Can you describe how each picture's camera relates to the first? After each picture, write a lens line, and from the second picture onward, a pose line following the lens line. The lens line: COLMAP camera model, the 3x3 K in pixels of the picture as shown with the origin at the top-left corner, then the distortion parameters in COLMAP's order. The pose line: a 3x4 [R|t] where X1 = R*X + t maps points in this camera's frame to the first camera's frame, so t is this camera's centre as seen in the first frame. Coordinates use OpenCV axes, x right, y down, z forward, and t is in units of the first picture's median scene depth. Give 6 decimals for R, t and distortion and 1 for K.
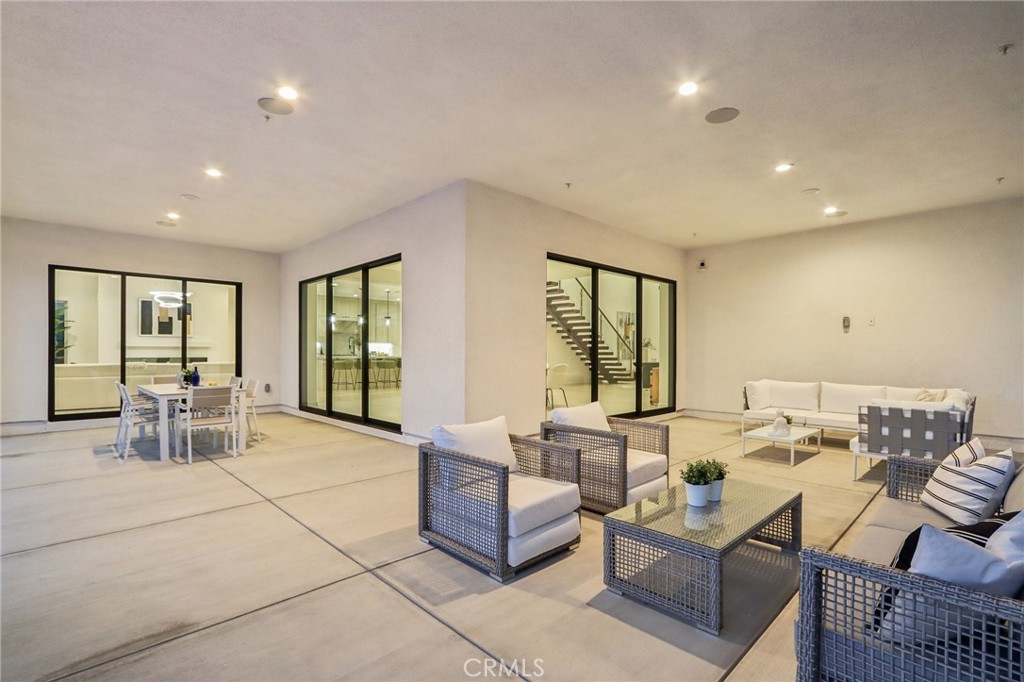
lens RADIAL K [[474.1, 0, 510.9], [0, 474.1, 346.2], [0, 0, 1]] dist [0.004215, 0.000281]
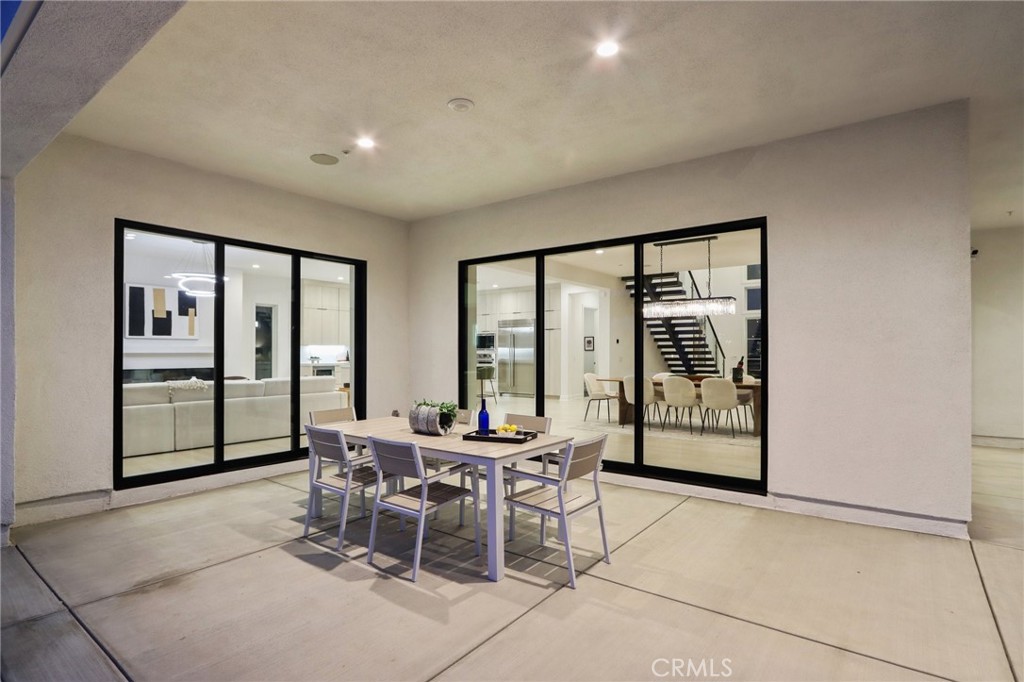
lens RADIAL K [[511.4, 0, 513.0], [0, 511.4, 343.5], [0, 0, 1]] dist [-0.005953, -0.000213]
pose [[0.989225, 0.001355, 0.146395, -0.466747], [-0.000655, 0.999988, -0.004833, -0.013872], [-0.146400, 0.004685, 0.989214, 0.253772]]
